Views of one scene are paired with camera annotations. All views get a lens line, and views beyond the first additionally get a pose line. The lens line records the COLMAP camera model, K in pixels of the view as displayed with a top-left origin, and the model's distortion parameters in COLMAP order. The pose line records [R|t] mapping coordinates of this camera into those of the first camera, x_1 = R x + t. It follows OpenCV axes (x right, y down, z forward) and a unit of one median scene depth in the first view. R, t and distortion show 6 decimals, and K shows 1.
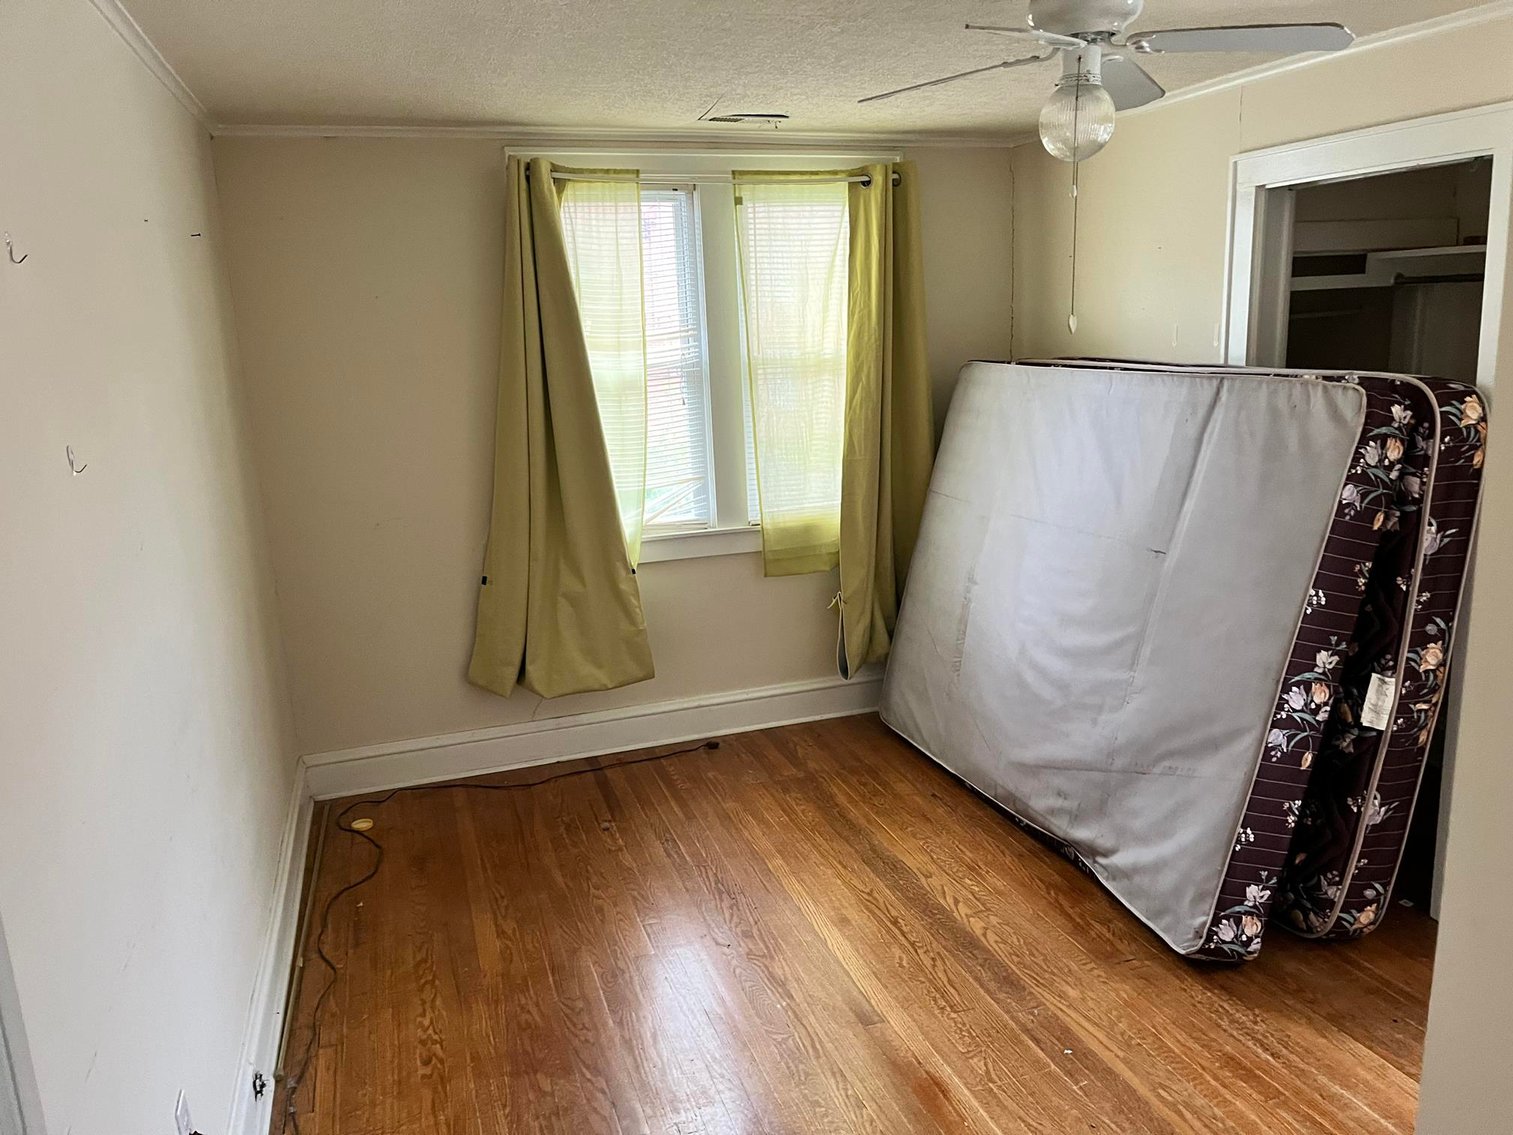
lens RADIAL K [[1154.7, 0, 759.4], [0, 1154.7, 569.9], [0, 0, 1]] dist [0.072325, -0.074989]
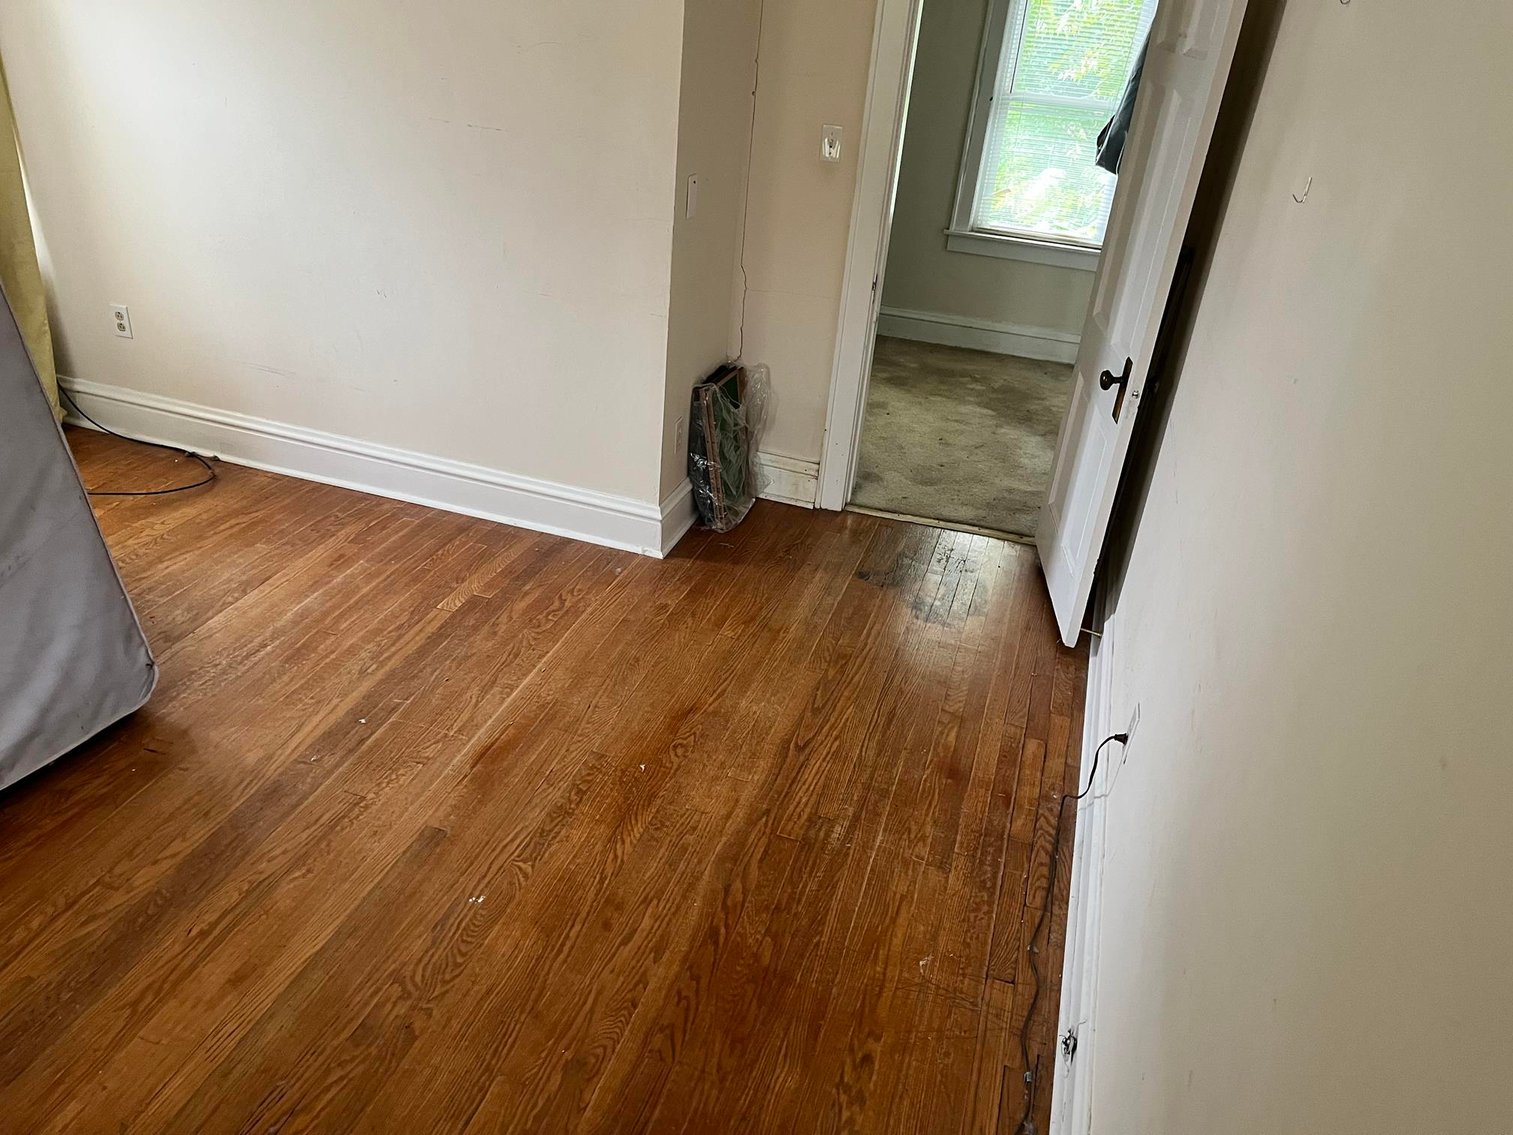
lens RADIAL K [[1154.7, 0, 758.7], [0, 1154.7, 569.9], [0, 0, 1]] dist [0.072325, -0.074989]
pose [[-0.819399, -0.305051, 0.485313, -0.507746], [0.055037, 0.800860, 0.596317, -0.316331], [-0.570575, 0.515332, -0.639435, 1.382361]]
